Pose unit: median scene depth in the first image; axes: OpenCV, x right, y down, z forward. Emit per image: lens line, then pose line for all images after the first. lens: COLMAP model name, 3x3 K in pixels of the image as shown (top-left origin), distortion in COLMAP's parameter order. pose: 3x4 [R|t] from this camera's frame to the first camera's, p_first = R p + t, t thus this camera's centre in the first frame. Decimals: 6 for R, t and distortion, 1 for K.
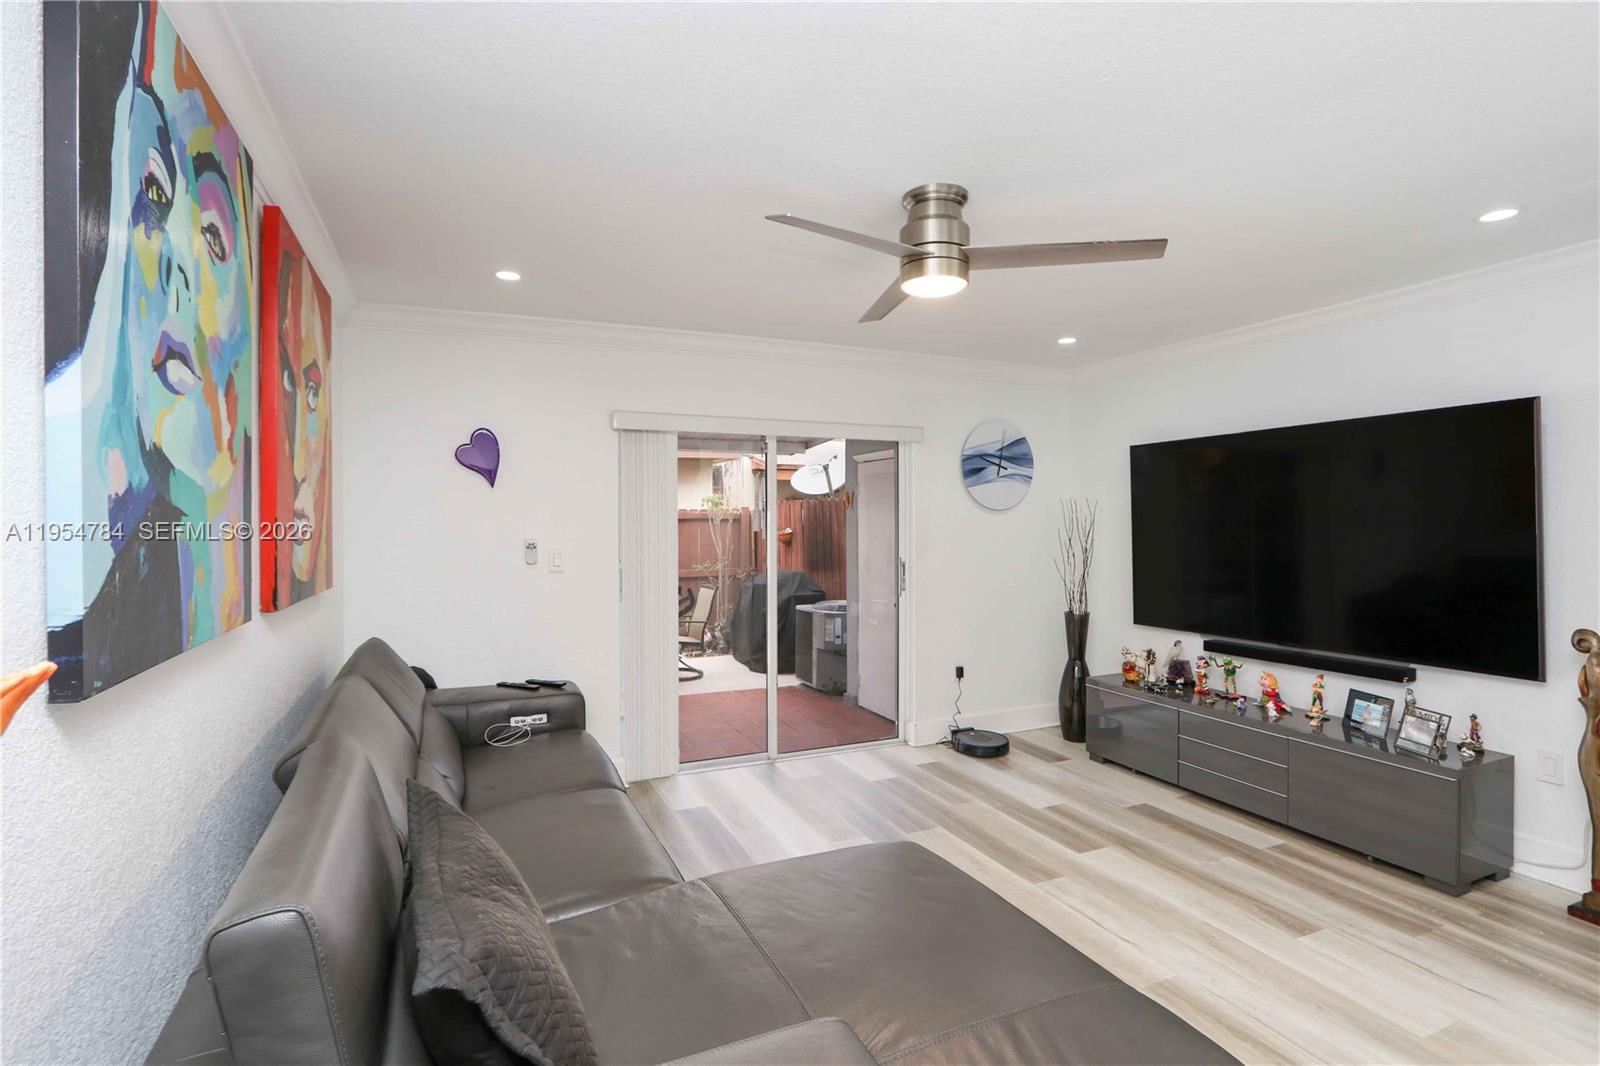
lens RADIAL K [[749.1, 0, 777.4], [0, 749.1, 524.6], [0, 0, 1]] dist [-0.019258, 0.000407]
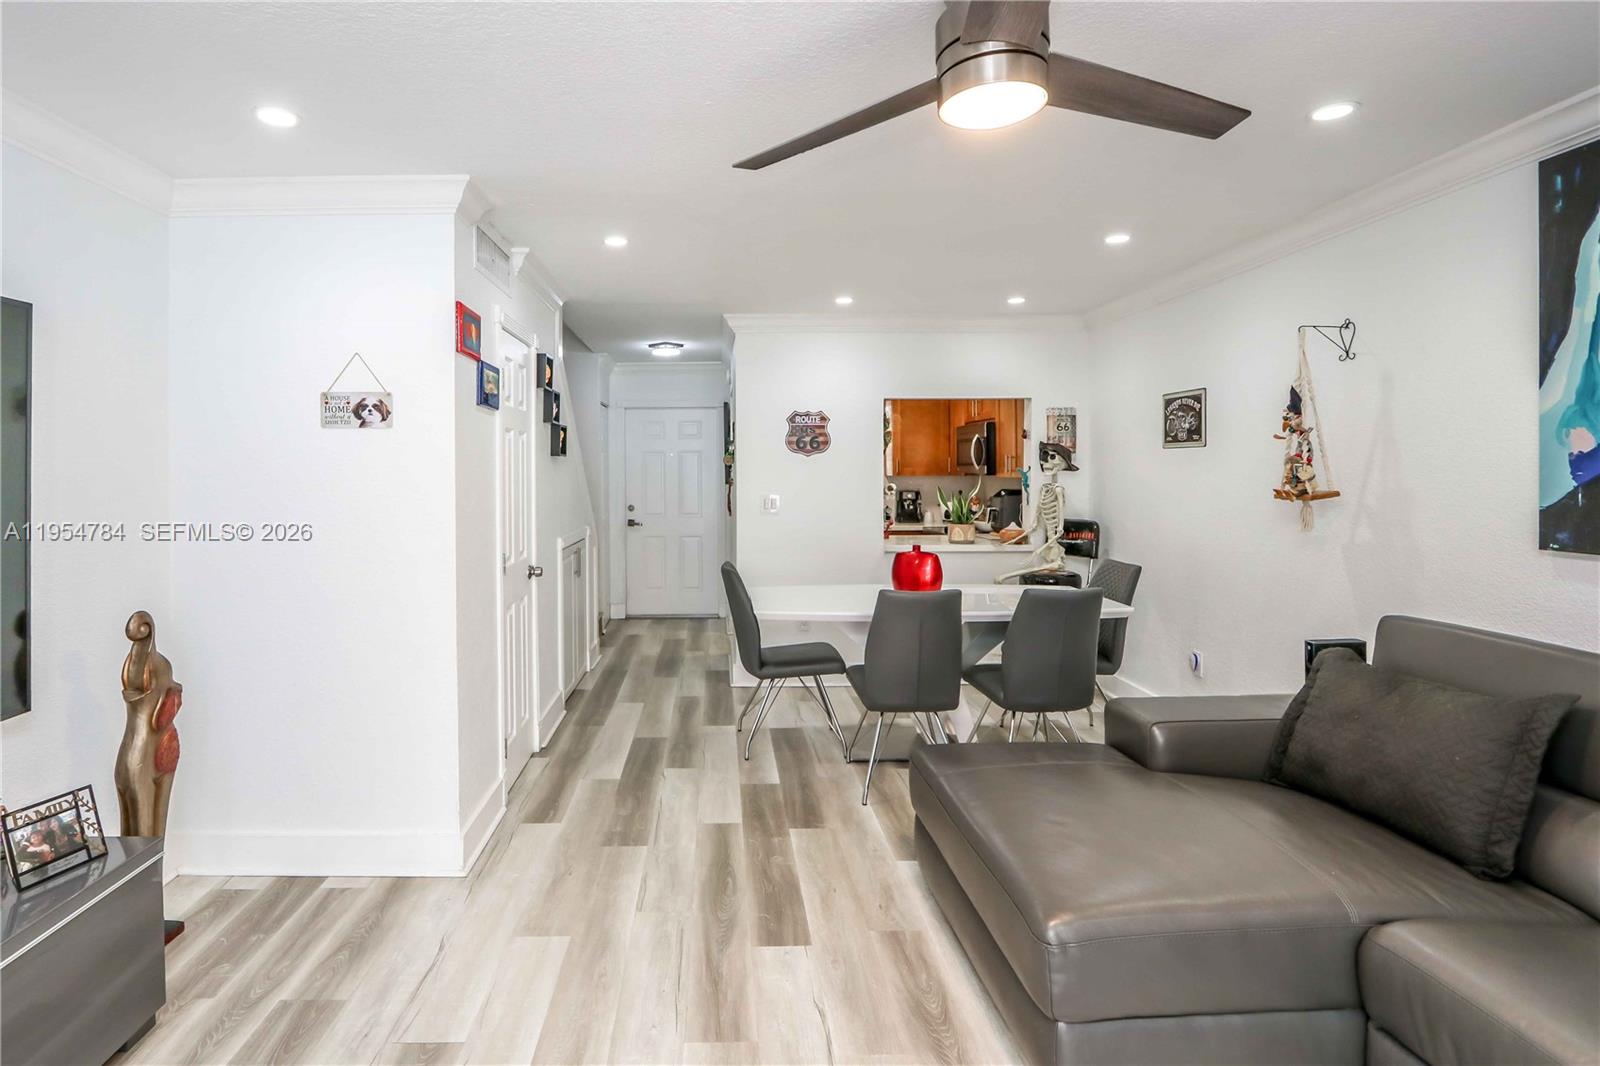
lens RADIAL K [[809.0, 0, 733.3], [0, 809.0, 476.4], [0, 0, 1]] dist [-0.002700, -0.000451]
pose [[-0.928714, 0.006348, 0.370741, 0.142495], [0.011389, 0.999870, 0.011410, -0.010903], [-0.370621, 0.014820, -0.928666, 1.574213]]
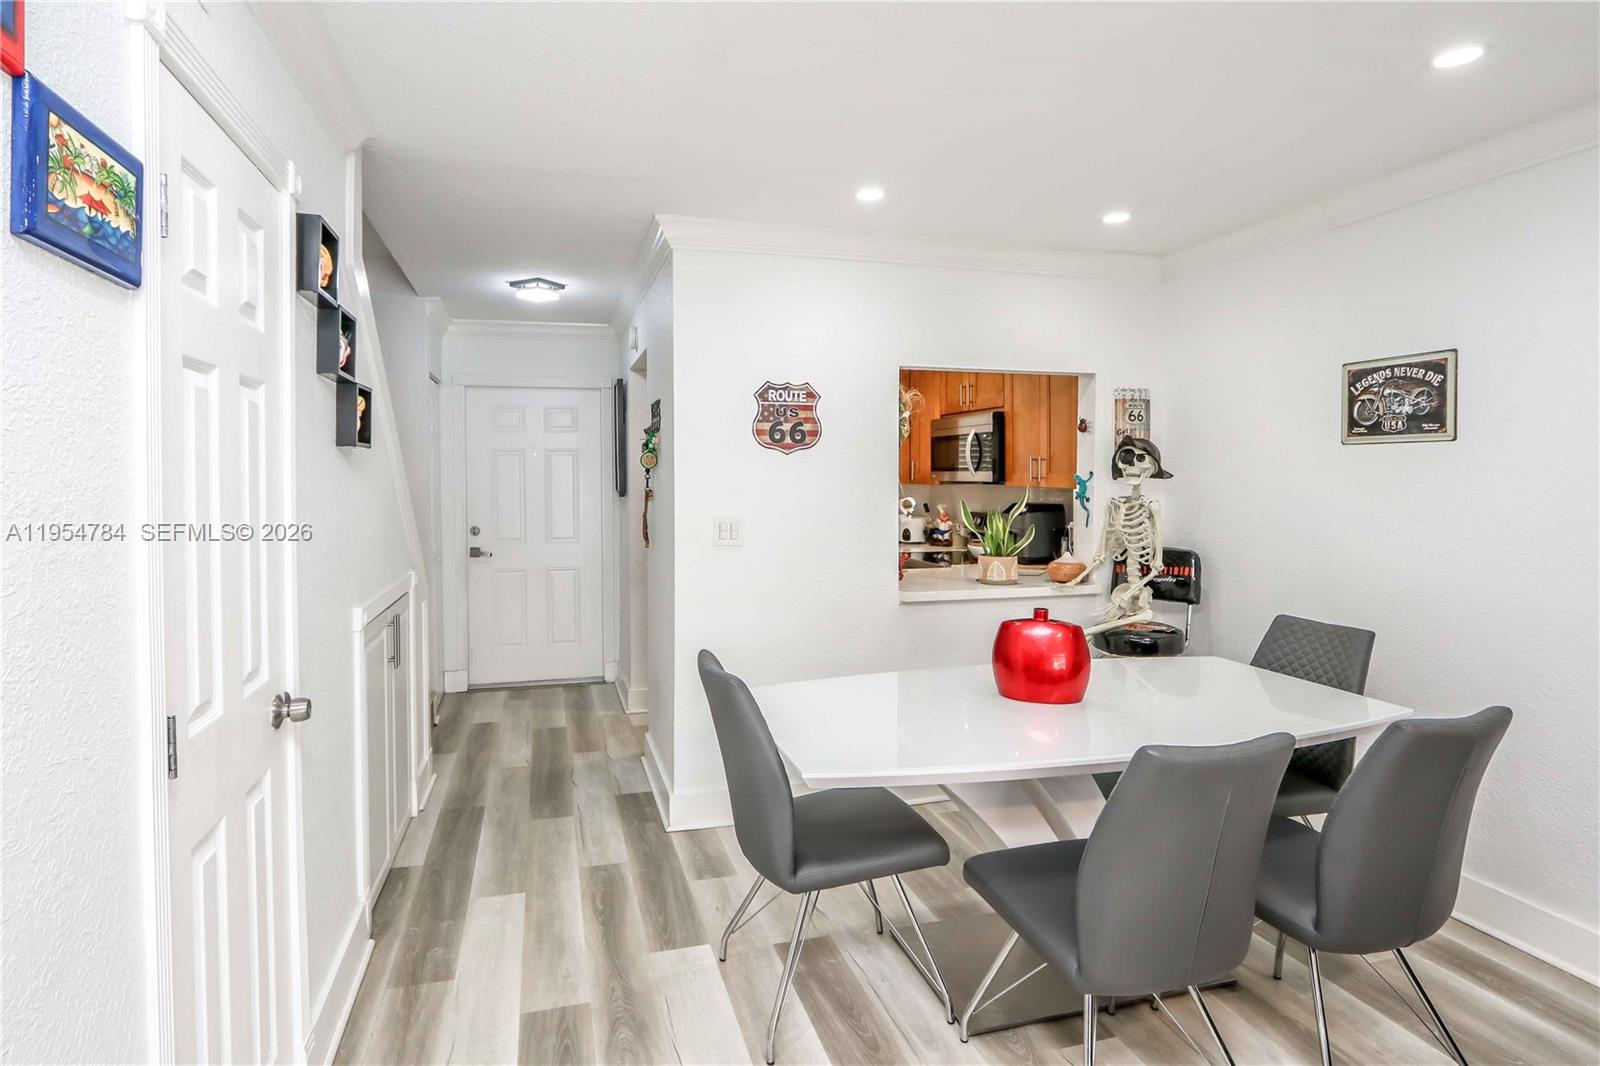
lens RADIAL K [[806.3, 0, 756.4], [0, 806.3, 492.5], [0, 0, 1]] dist [-0.015297, -0.000127]
pose [[-0.989854, 0.004456, 0.142016, 0.590144], [0.008033, 0.999665, 0.024619, -0.007393], [-0.141859, 0.025510, -0.989558, 0.883673]]
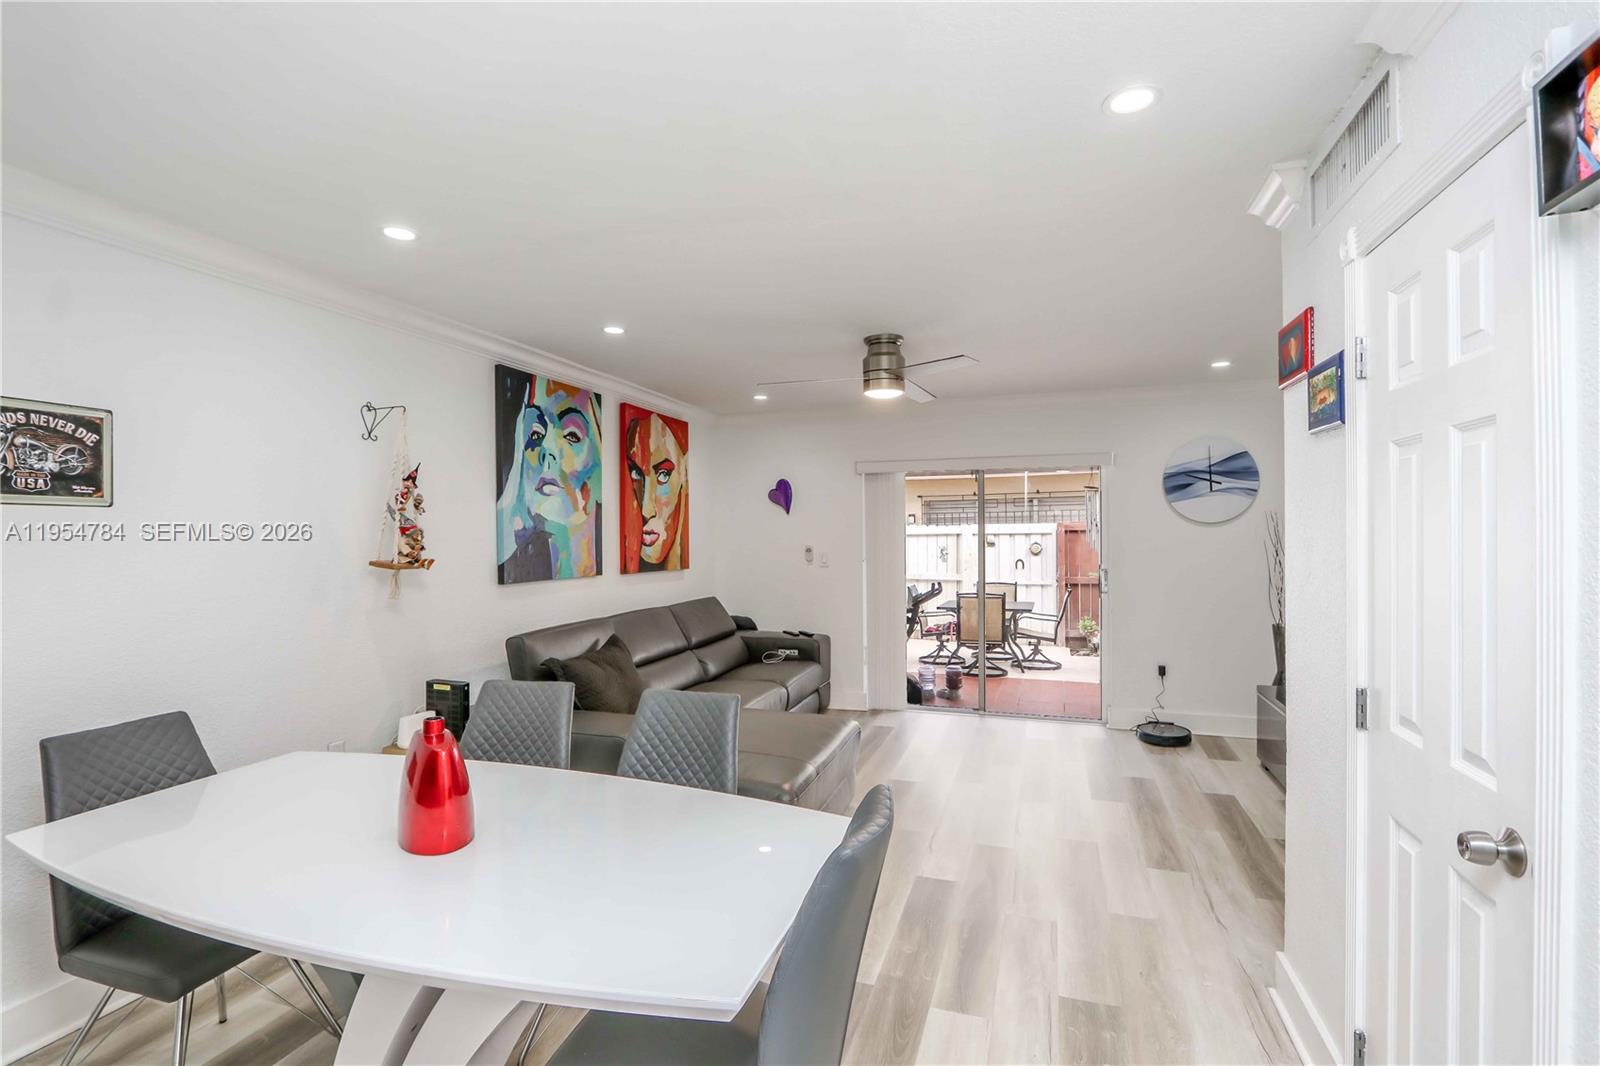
lens RADIAL K [[747.8, 0, 793.2], [0, 747.8, 532.2], [0, 0, 1]] dist [-0.000055, -0.000057]
pose [[0.744722, -0.002882, -0.667369, 1.058897], [0.001297, 0.999995, -0.002870, -0.007132], [0.667374, 0.001272, 0.744722, -0.336922]]
